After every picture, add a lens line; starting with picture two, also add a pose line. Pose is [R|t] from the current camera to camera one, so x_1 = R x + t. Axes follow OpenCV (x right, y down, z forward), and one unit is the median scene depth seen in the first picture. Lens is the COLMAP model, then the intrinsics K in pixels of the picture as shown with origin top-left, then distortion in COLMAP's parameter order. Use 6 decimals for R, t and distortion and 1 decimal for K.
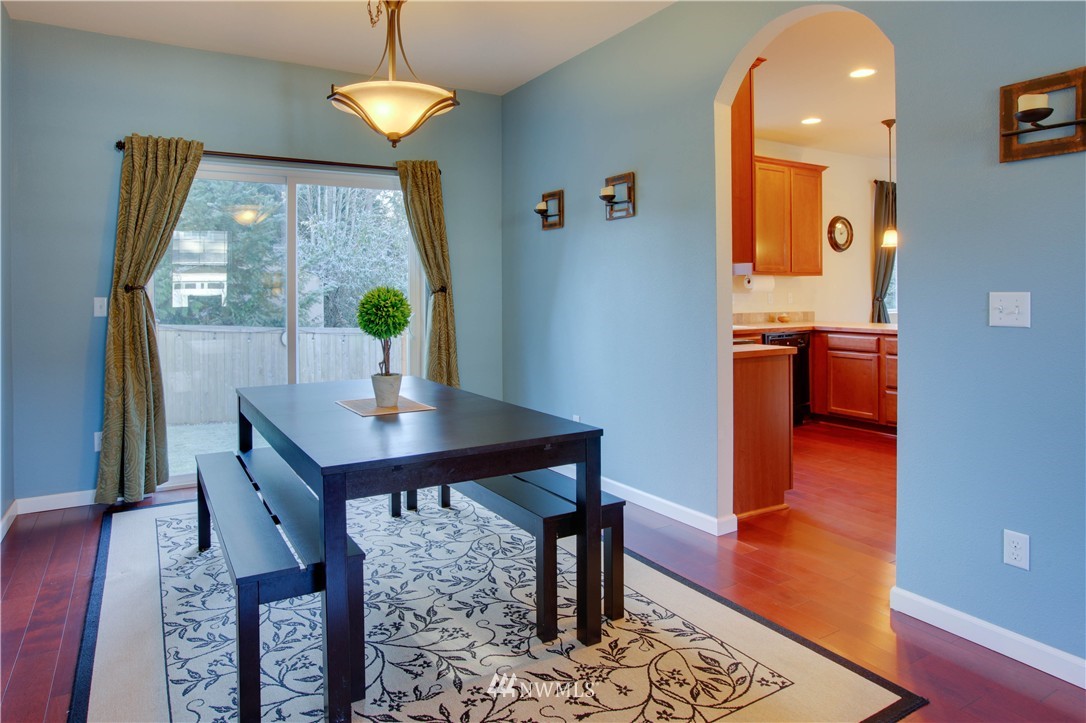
lens RADIAL K [[680.8, 0, 542.9], [0, 680.8, 292.6], [0, 0, 1]] dist [-0.067461, 0.042985]
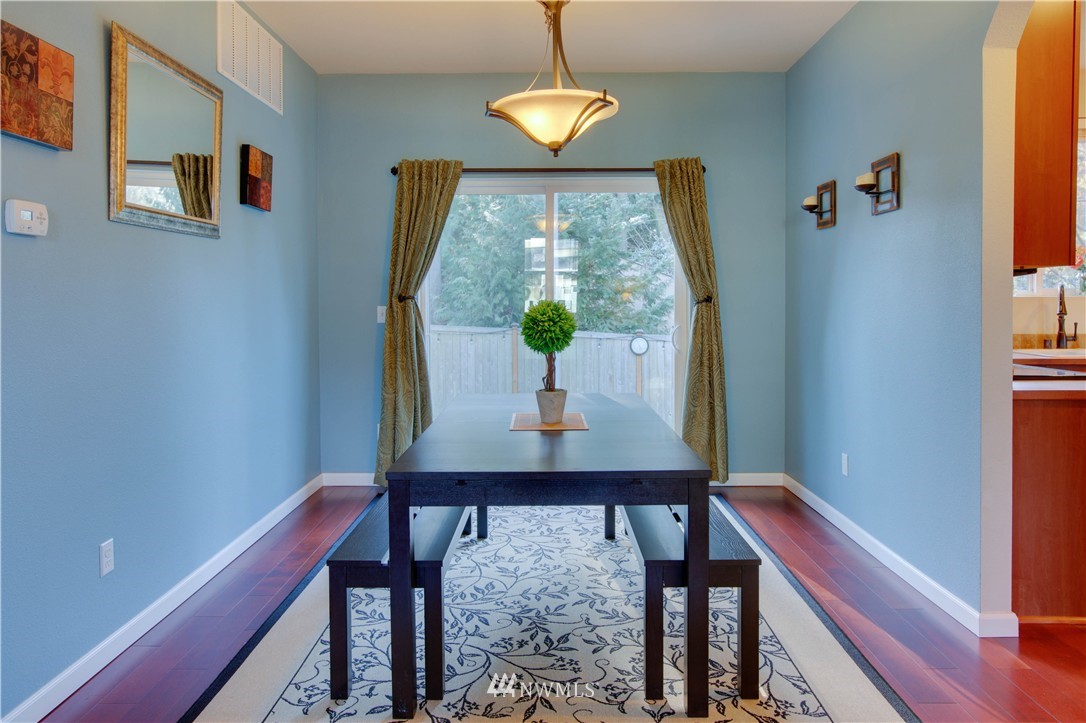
lens RADIAL K [[748.3, 0, 544.2], [0, 748.3, 314.1], [0, 0, 1]] dist [-0.051232, 0.054904]
pose [[0.855503, 0.015208, -0.517575, 0.232058], [-0.003114, 0.999702, 0.024226, -0.010931], [0.517789, -0.019114, 0.855295, 0.052670]]
